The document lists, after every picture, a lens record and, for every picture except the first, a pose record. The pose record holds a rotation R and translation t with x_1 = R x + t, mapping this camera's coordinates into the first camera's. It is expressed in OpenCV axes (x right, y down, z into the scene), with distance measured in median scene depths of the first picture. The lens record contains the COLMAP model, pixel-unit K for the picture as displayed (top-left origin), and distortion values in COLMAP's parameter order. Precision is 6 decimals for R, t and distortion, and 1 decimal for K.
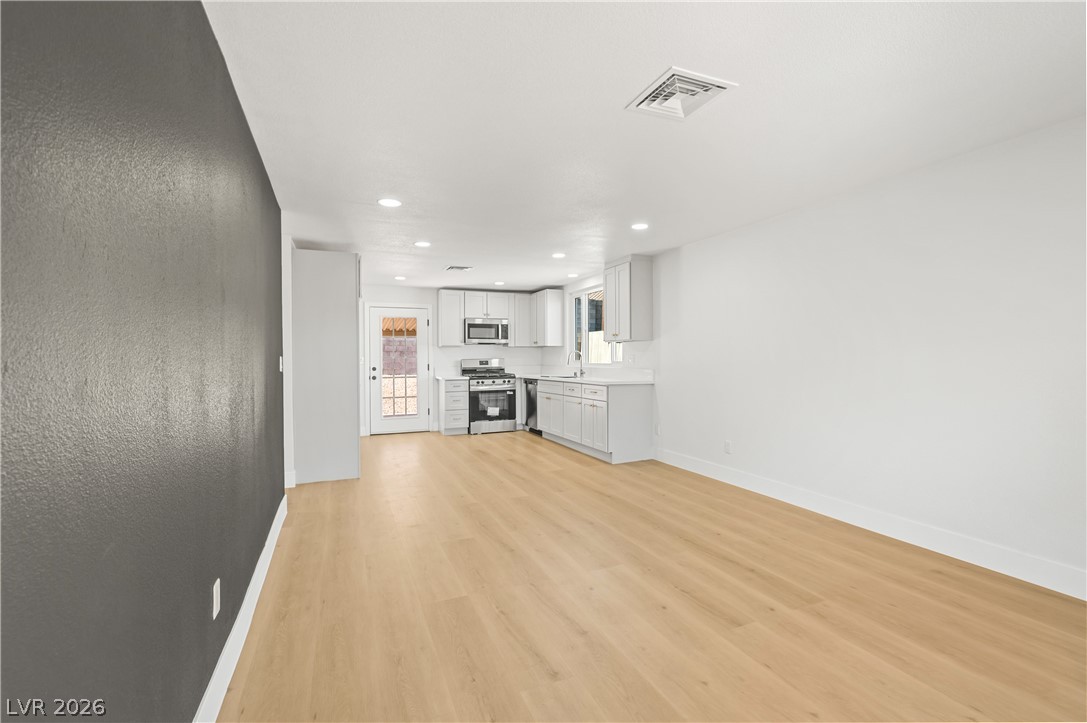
lens RADIAL K [[487.1, 0, 545.6], [0, 487.1, 372.0], [0, 0, 1]] dist [0.003983, 0.000310]
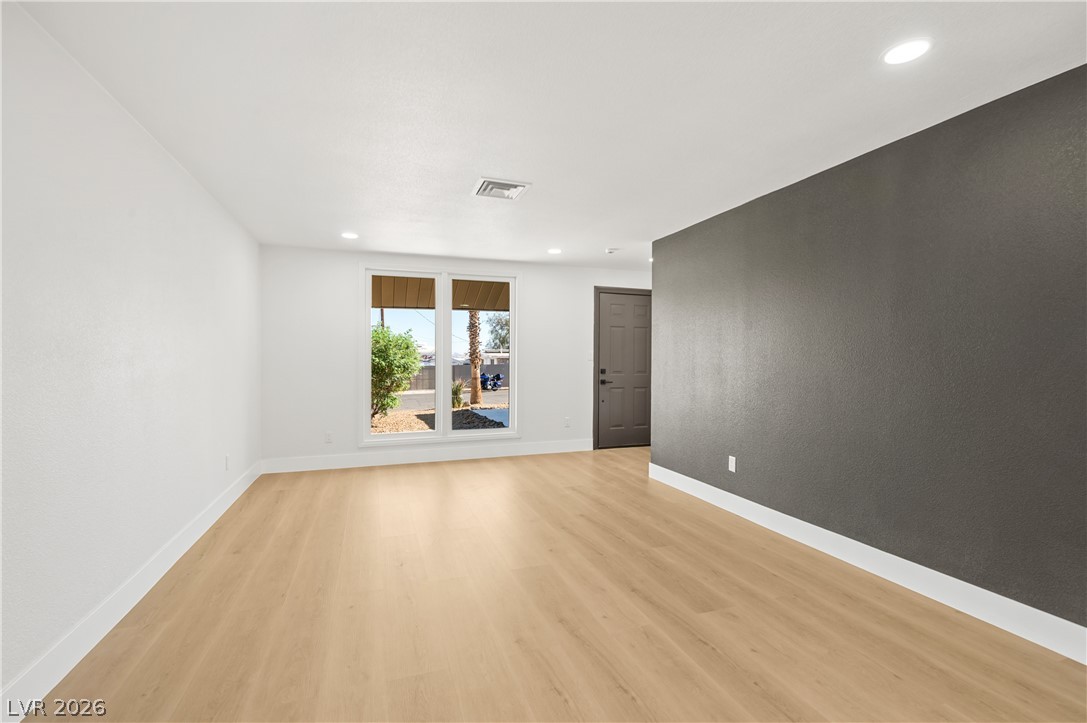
lens RADIAL K [[487.1, 0, 547.4], [0, 487.1, 362.4], [0, 0, 1]] dist [0.003983, 0.000310]
pose [[-0.998629, 0.003541, 0.052234, 0.031383], [0.004843, 0.999680, 0.024814, -0.041143], [-0.052130, 0.025033, -0.998327, 1.773019]]
